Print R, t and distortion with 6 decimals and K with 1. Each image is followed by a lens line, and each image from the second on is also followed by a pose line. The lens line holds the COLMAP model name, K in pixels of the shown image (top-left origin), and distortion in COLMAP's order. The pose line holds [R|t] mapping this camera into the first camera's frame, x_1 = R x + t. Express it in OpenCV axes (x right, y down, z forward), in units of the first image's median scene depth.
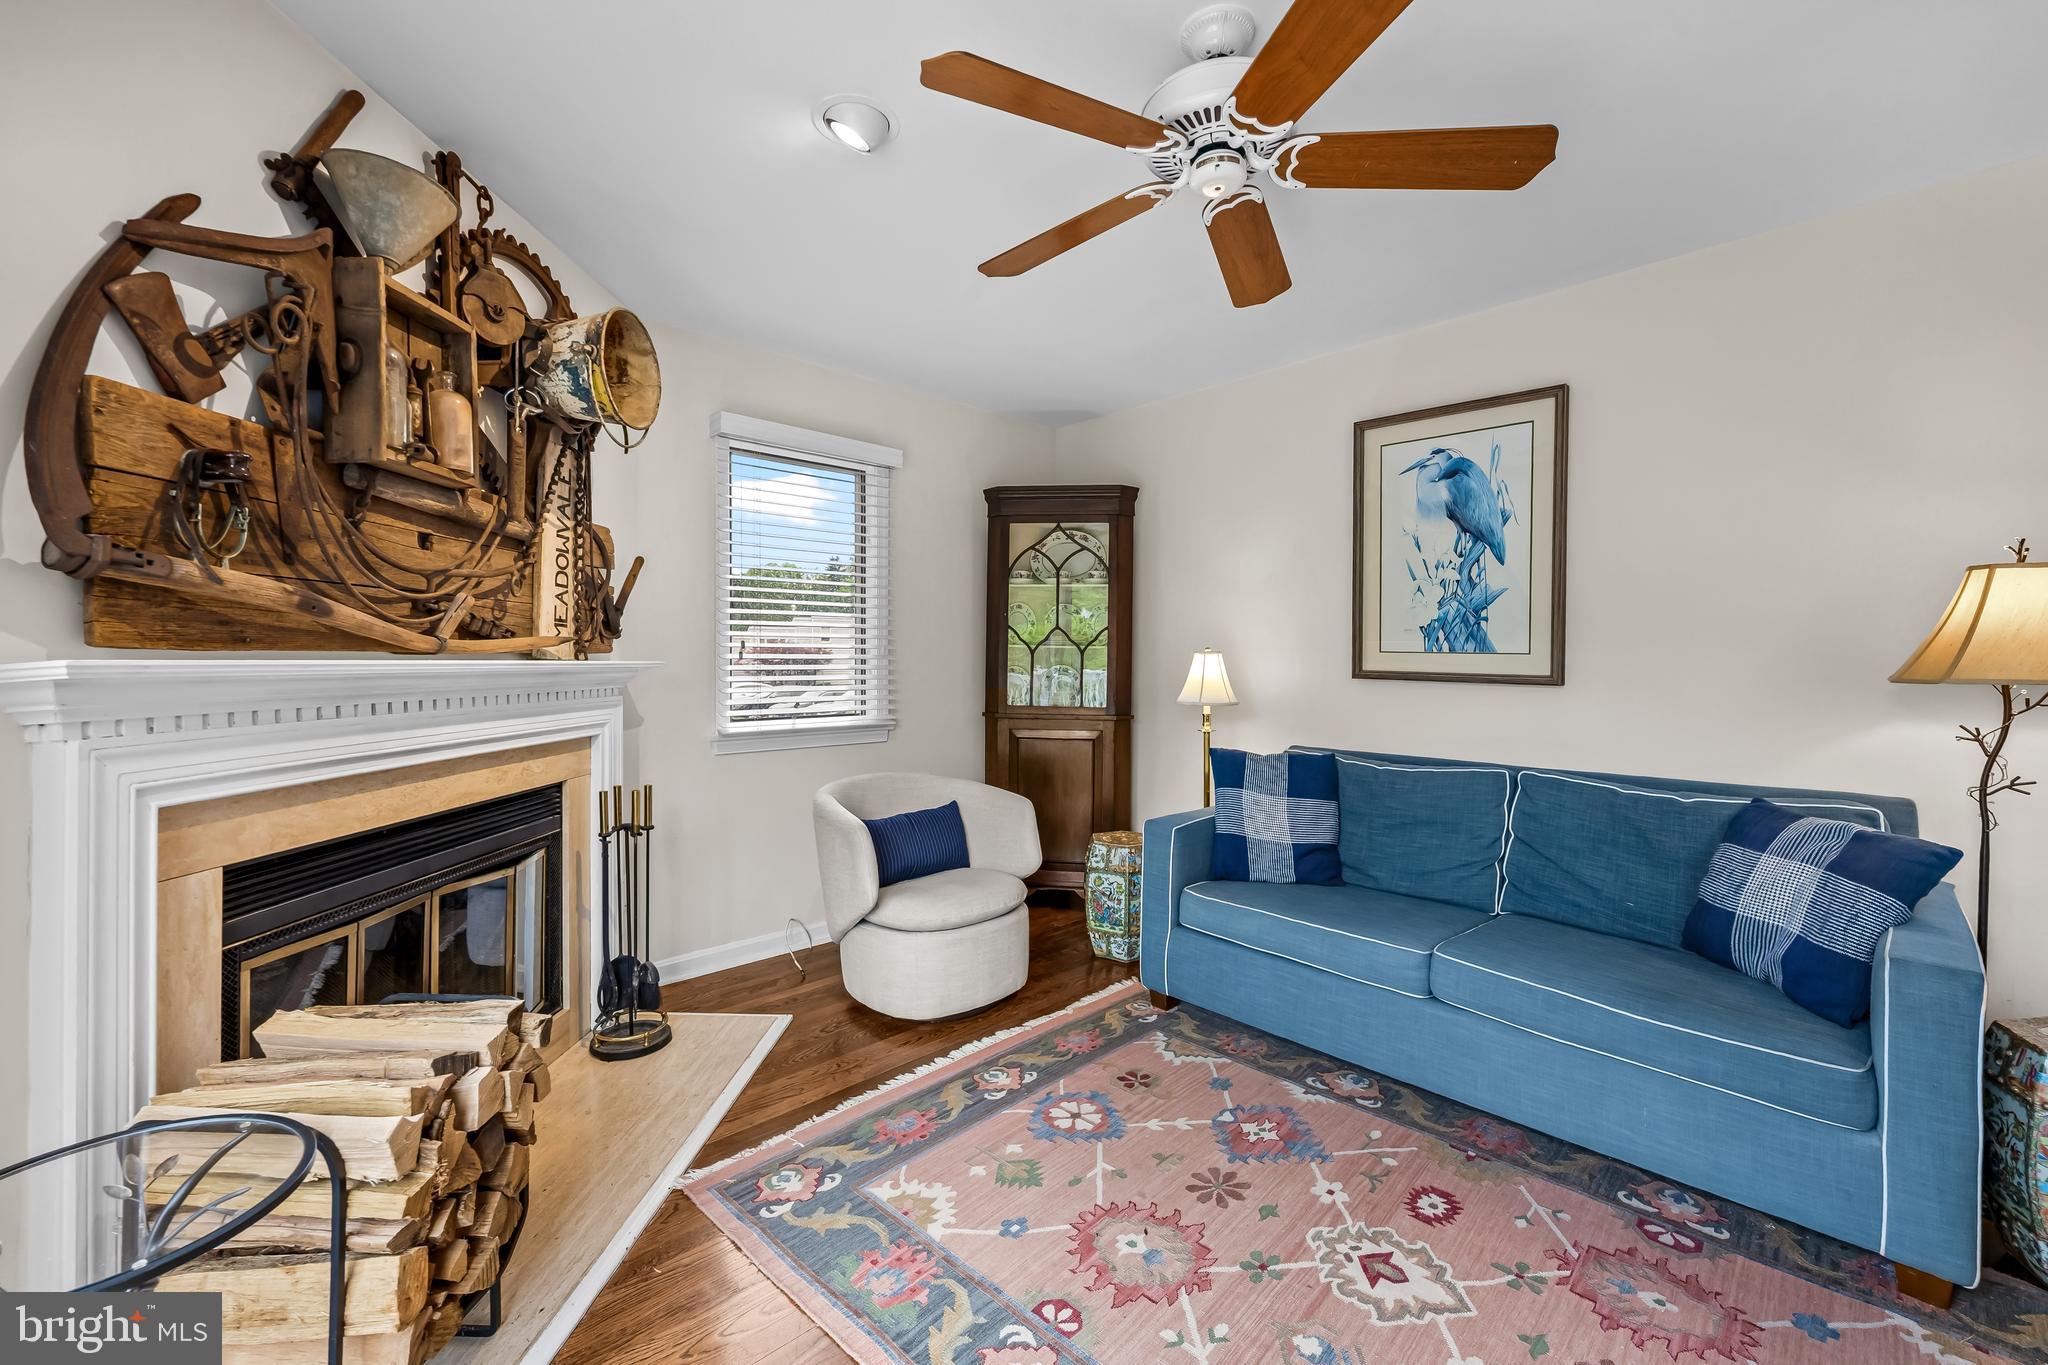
lens RADIAL K [[828.1, 0, 1025.6], [0, 828.1, 656.0], [0, 0, 1]] dist [-0.003752, -0.000289]
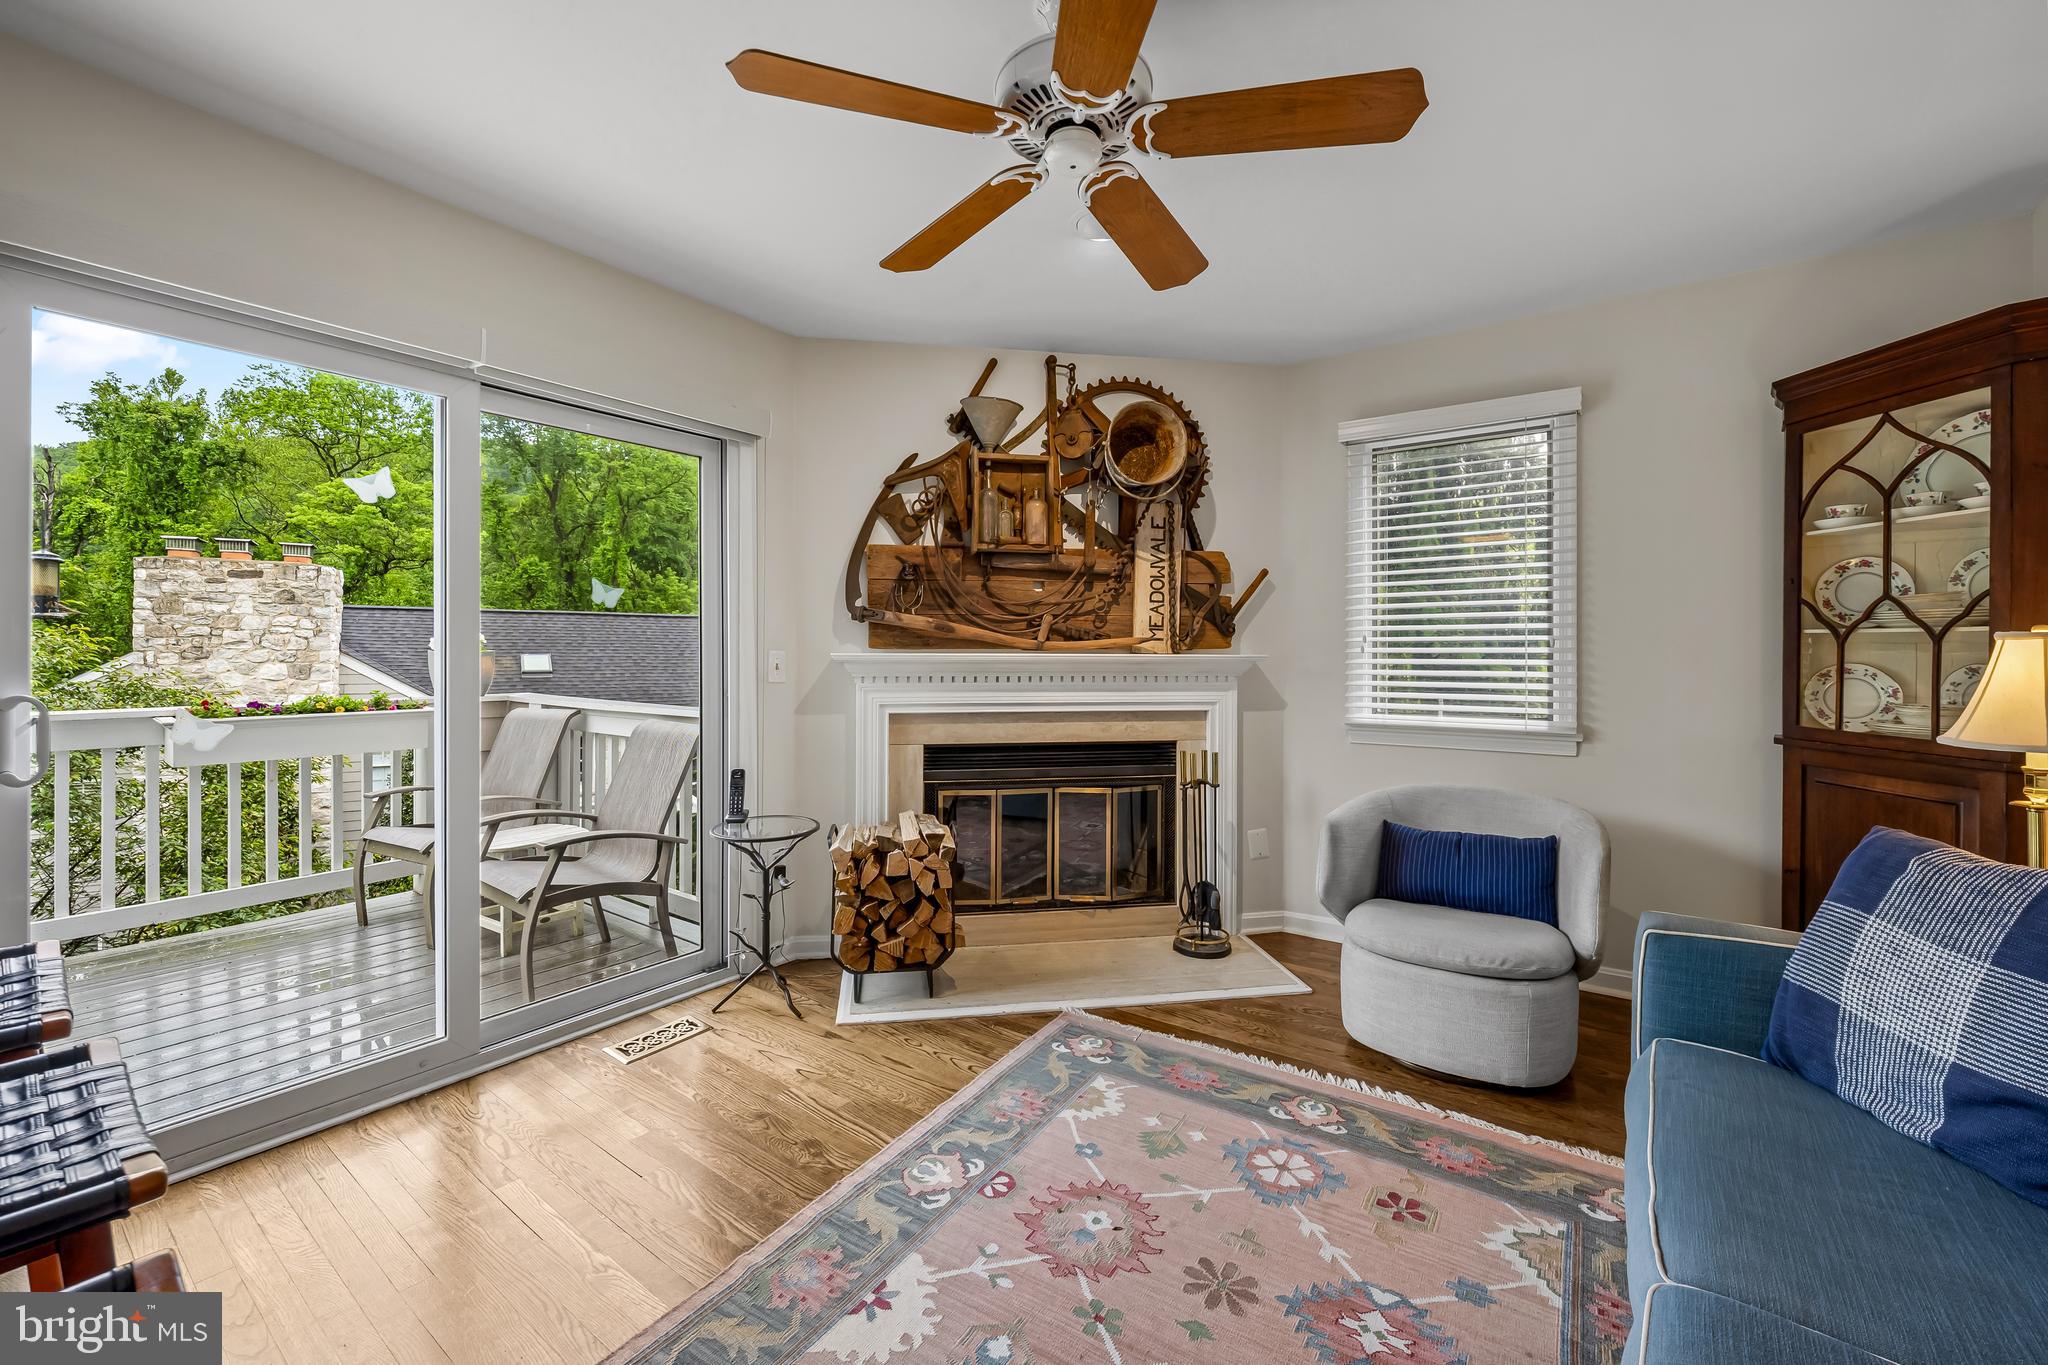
lens RADIAL K [[828.1, 0, 1025.6], [0, 828.1, 656.0], [0, 0, 1]] dist [-0.003752, -0.000289]
pose [[0.185715, -0.001092, -0.982603, 0.969837], [0.003466, 0.999994, -0.000456, 0.010452], [0.982597, -0.003321, 0.185718, 0.629064]]
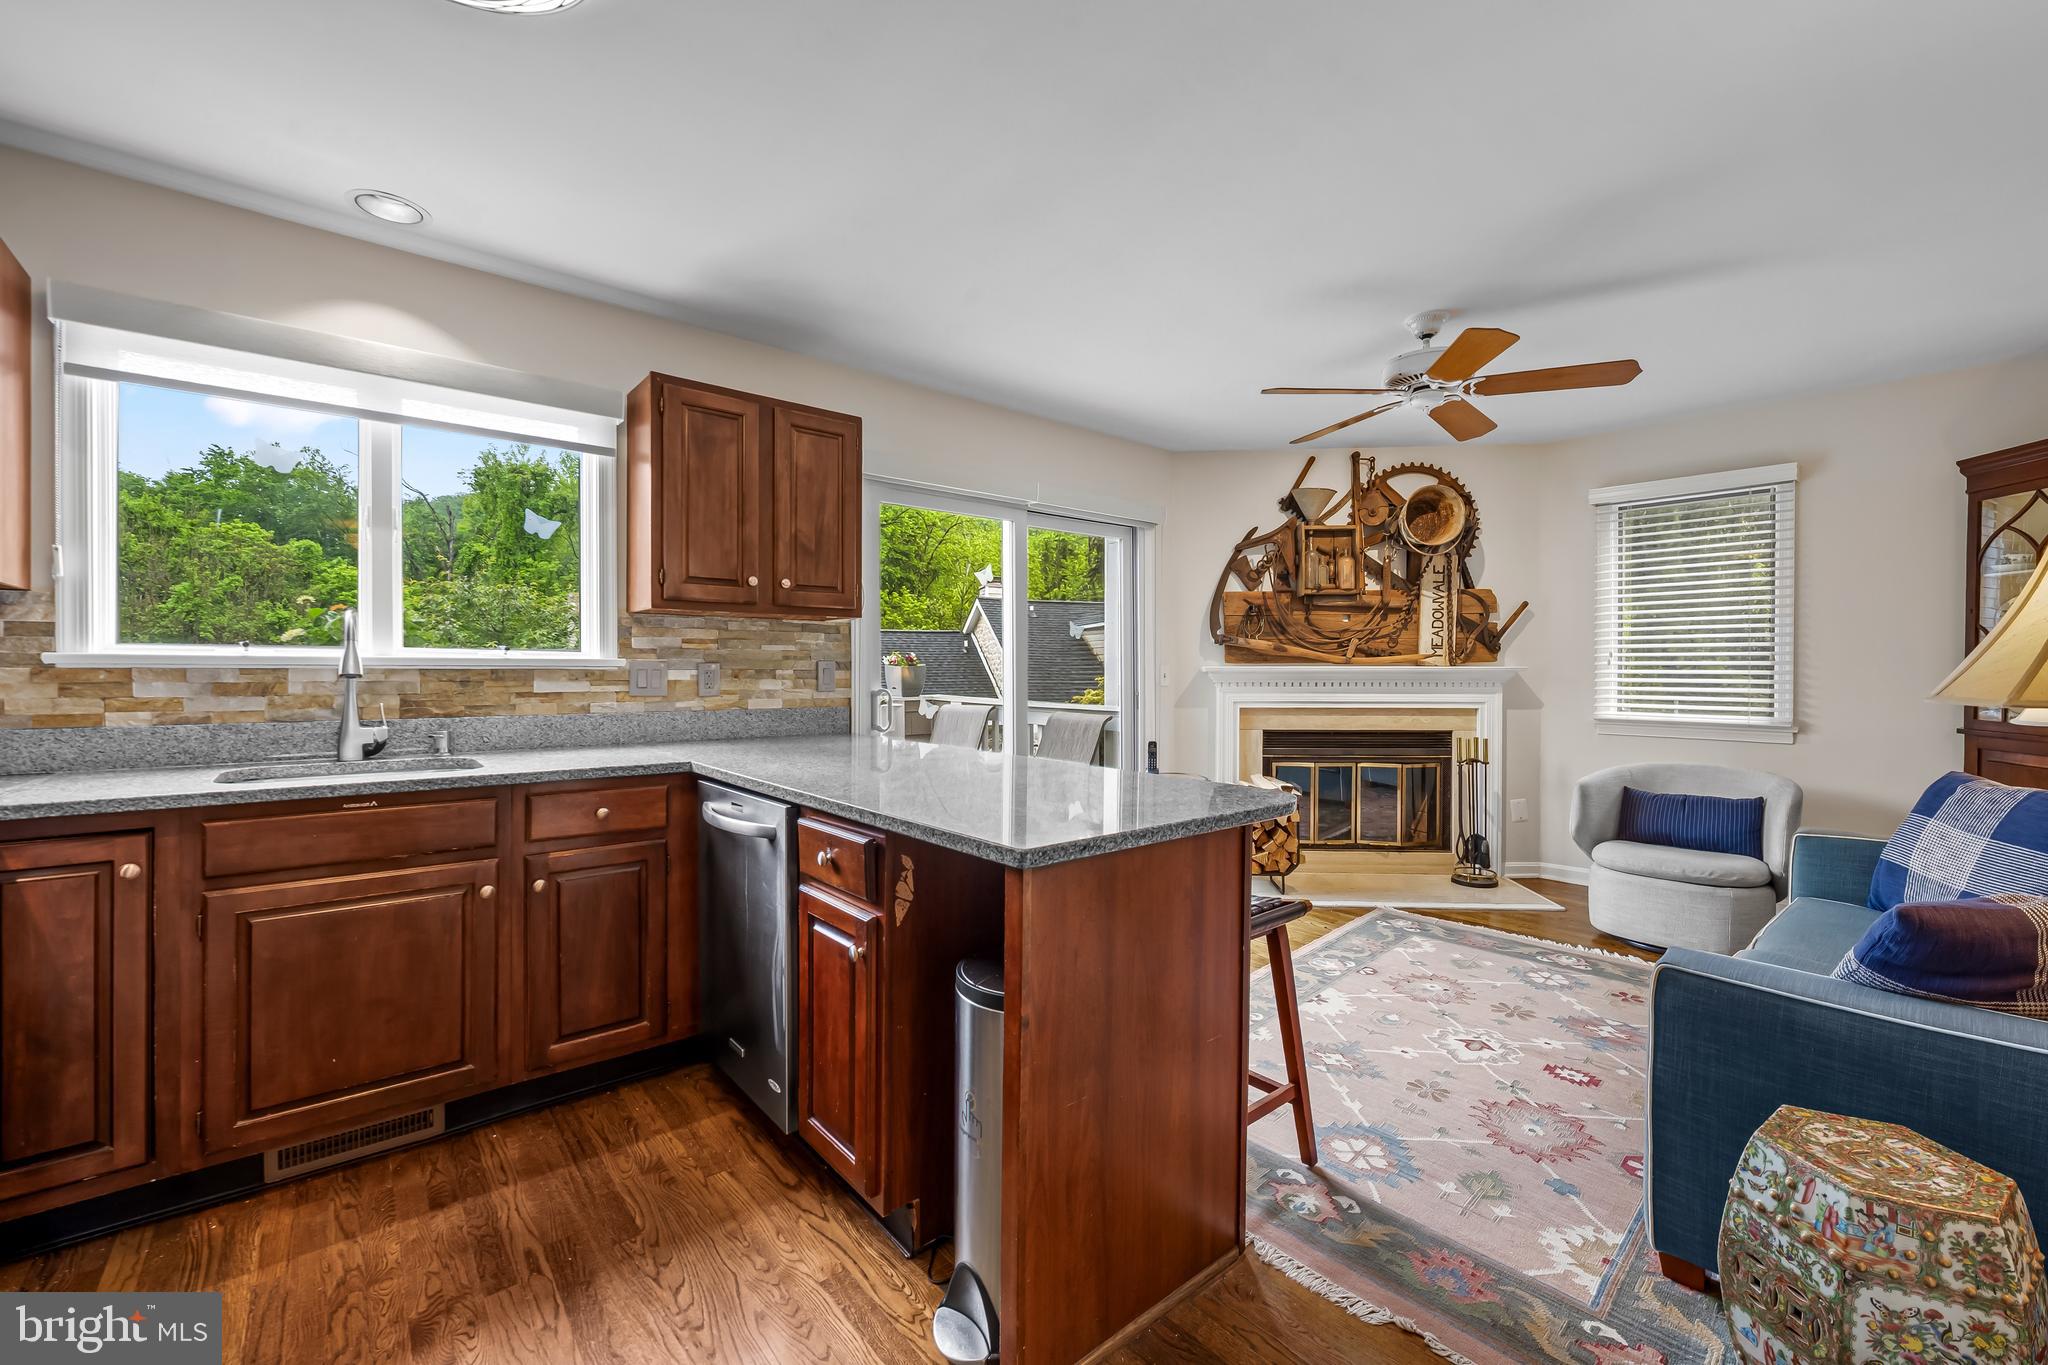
lens RADIAL K [[824.4, 0, 1031.4], [0, 824.4, 675.0], [0, 0, 1]] dist [-0.004088, 0.000103]
pose [[-0.049228, 0.010102, -0.998736, 1.713755], [0.006509, 0.999931, 0.009794, 0.000884], [0.998766, -0.006019, -0.049290, 0.182771]]
